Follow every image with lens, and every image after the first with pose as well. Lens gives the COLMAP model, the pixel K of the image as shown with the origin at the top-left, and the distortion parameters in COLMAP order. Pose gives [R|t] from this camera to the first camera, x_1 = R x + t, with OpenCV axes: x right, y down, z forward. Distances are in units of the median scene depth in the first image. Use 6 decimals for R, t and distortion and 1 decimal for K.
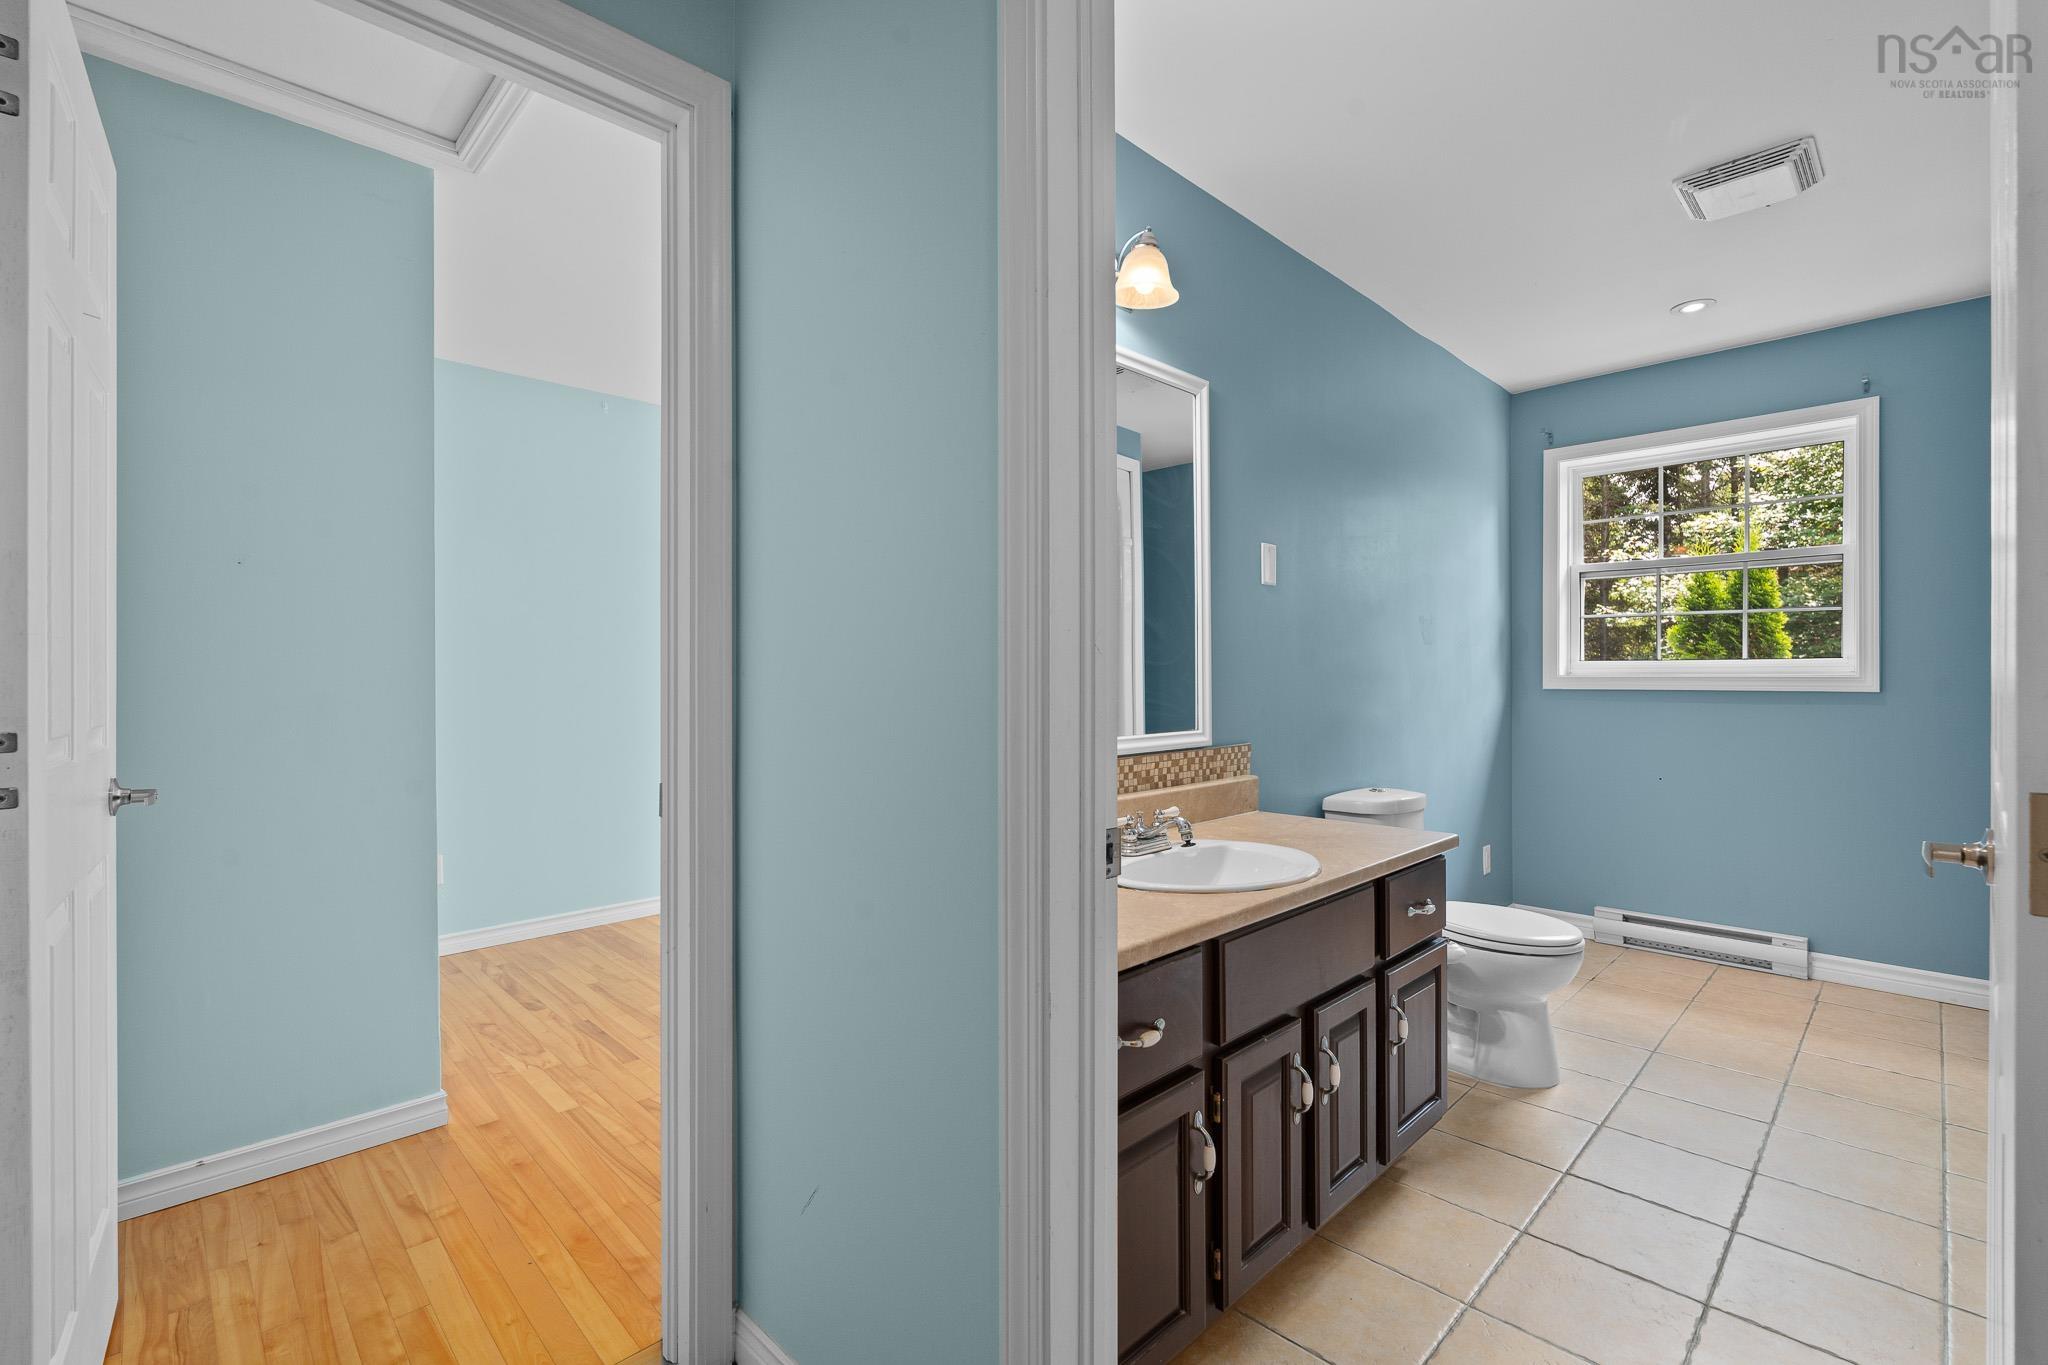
lens RADIAL K [[897.1, 0, 1025.0], [0, 897.1, 677.6], [0, 0, 1]] dist [-0.002016, -0.000306]
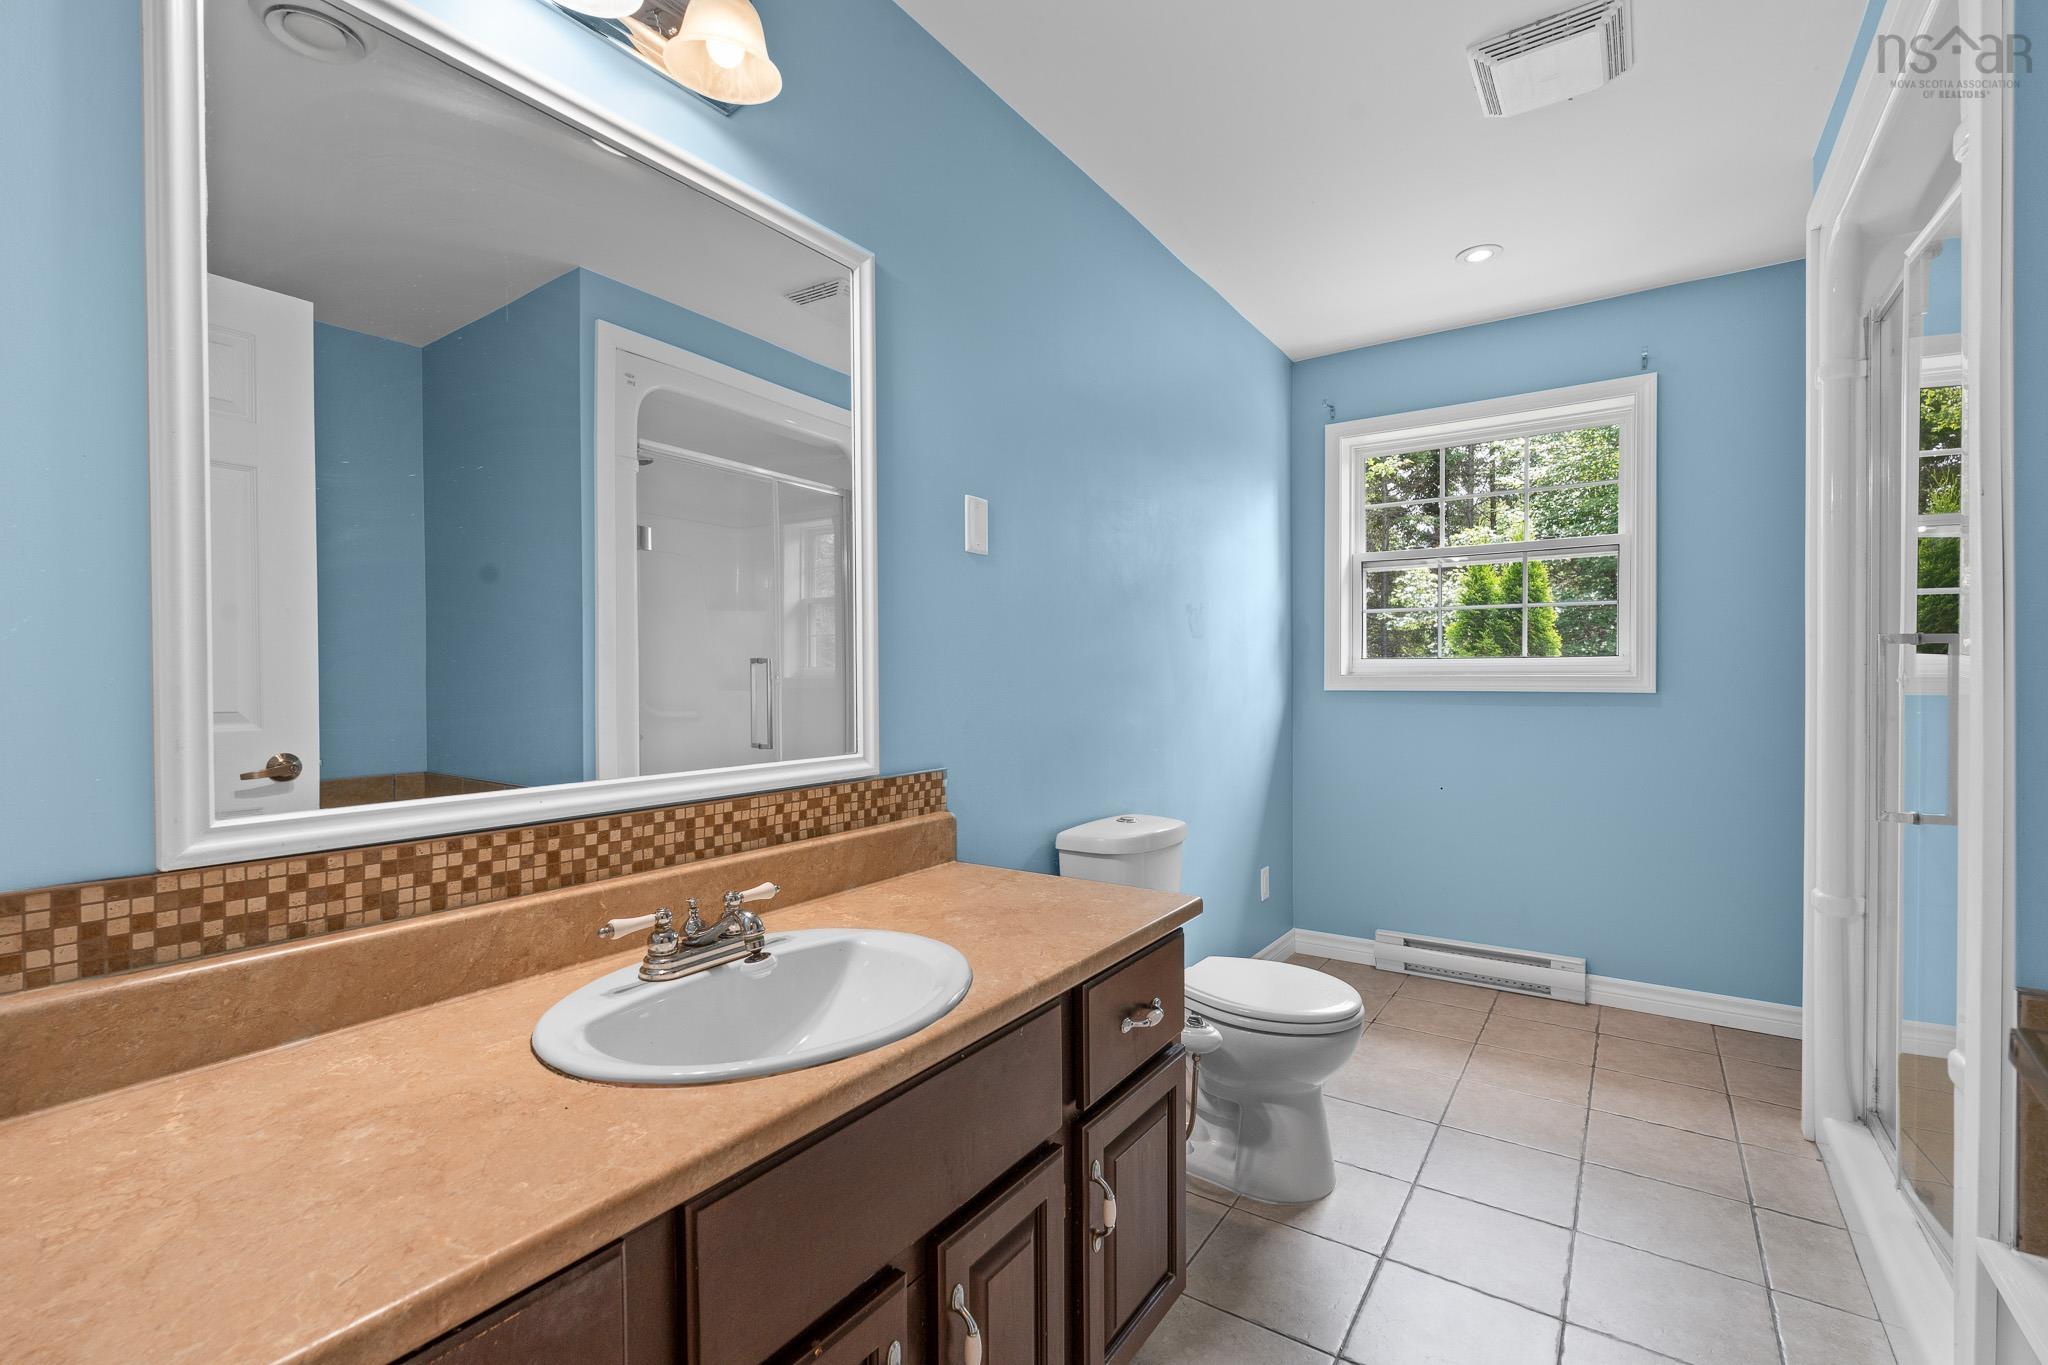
lens RADIAL K [[897.1, 0, 1022.3], [0, 897.1, 685.9], [0, 0, 1]] dist [-0.002016, -0.000306]
pose [[0.982016, -0.002860, 0.188775, 0.169591], [0.001281, 0.999963, 0.008490, 0.000555], [-0.188793, -0.008096, 0.981984, 0.265942]]
